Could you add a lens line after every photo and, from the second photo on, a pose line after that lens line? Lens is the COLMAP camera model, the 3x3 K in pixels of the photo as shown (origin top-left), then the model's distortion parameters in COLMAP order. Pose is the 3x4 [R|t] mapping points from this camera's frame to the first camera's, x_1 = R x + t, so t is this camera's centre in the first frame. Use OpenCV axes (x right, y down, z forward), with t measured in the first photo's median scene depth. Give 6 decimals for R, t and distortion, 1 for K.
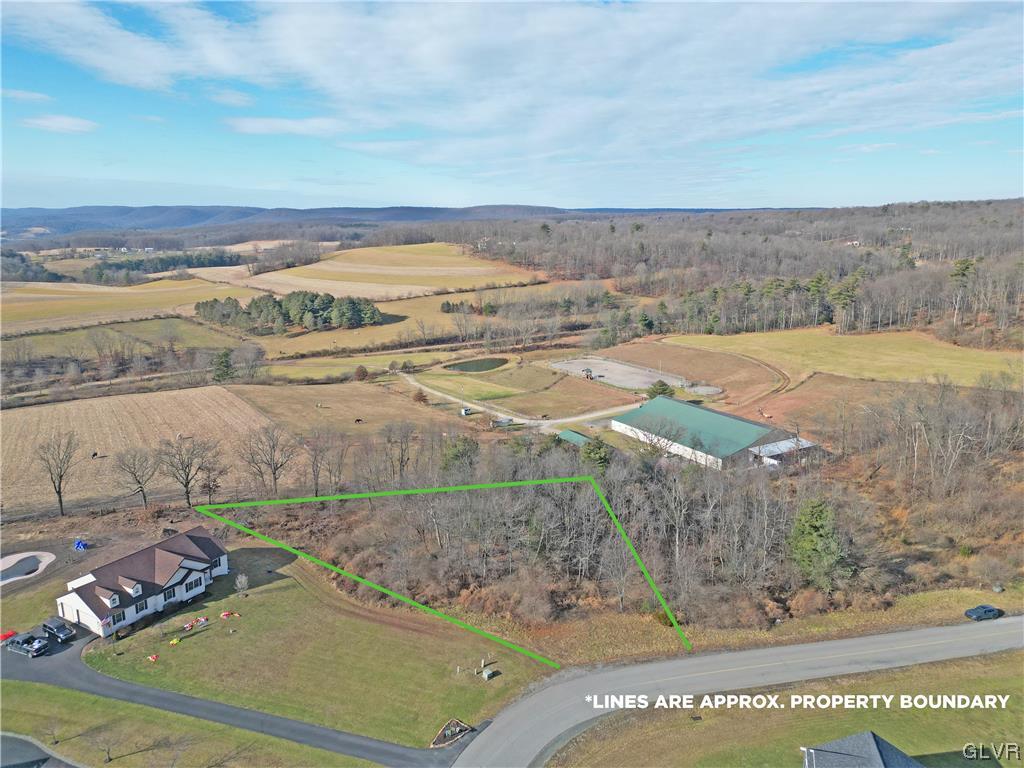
lens RADIAL K [[697.2, 0, 510.0], [0, 697.2, 380.6], [0, 0, 1]] dist [0.079077, -0.068834]
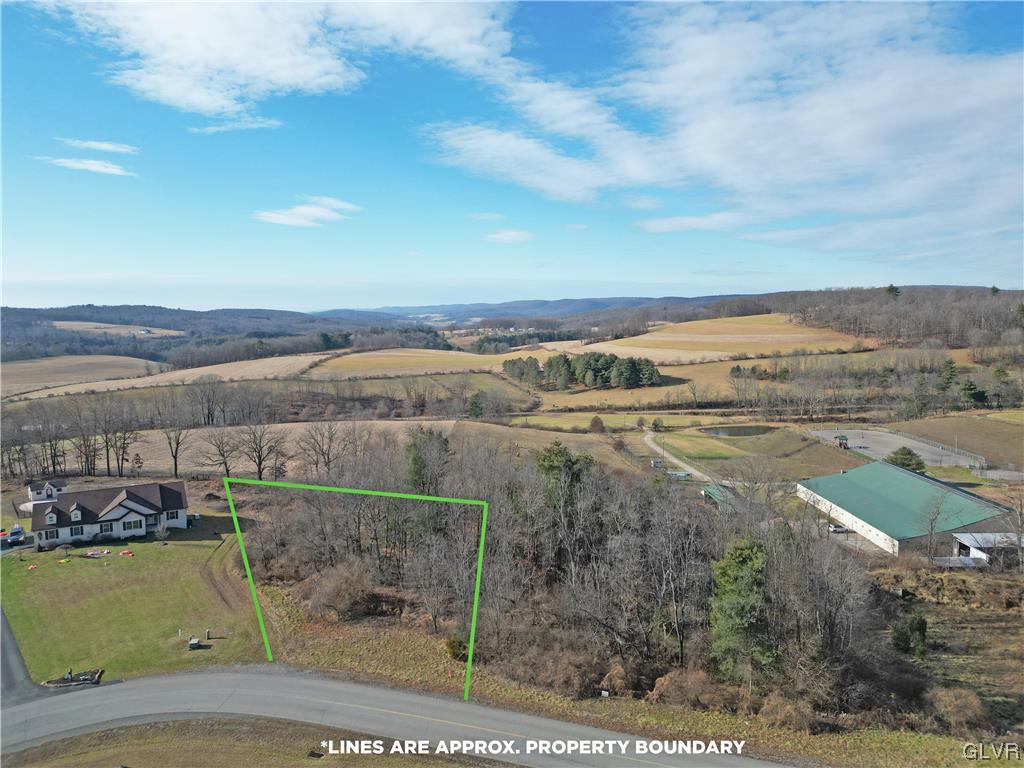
lens RADIAL K [[697.2, 0, 510.0], [0, 697.2, 380.6], [0, 0, 1]] dist [0.079077, -0.068834]
pose [[0.864596, 0.043328, -0.500596, 0.129747], [-0.102946, 0.990416, -0.092078, 0.024153], [0.491809, 0.131145, 0.860770, 0.070637]]
